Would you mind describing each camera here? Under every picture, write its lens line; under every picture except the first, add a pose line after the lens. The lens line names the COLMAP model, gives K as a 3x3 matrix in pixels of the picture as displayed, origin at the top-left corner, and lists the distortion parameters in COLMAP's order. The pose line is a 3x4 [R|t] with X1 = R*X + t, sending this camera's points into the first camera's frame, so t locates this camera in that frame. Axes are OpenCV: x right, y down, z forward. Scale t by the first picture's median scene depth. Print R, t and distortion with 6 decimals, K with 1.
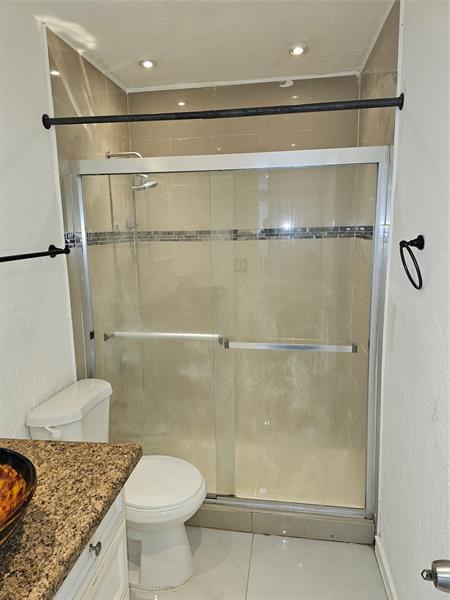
lens RADIAL K [[407.1, 0, 224.9], [0, 407.1, 291.8], [0, 0, 1]] dist [0.063882, -0.063749]
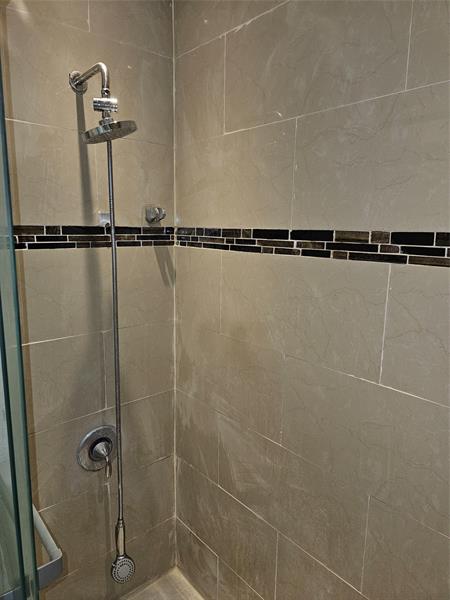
lens RADIAL K [[407.1, 0, 223.3], [0, 407.1, 299.8], [0, 0, 1]] dist [0.063882, -0.063749]
pose [[0.751875, 0.150637, -0.641866, 0.292186], [-0.135303, 0.988082, 0.073397, -0.139801], [0.645273, 0.031660, 0.763296, 0.871727]]
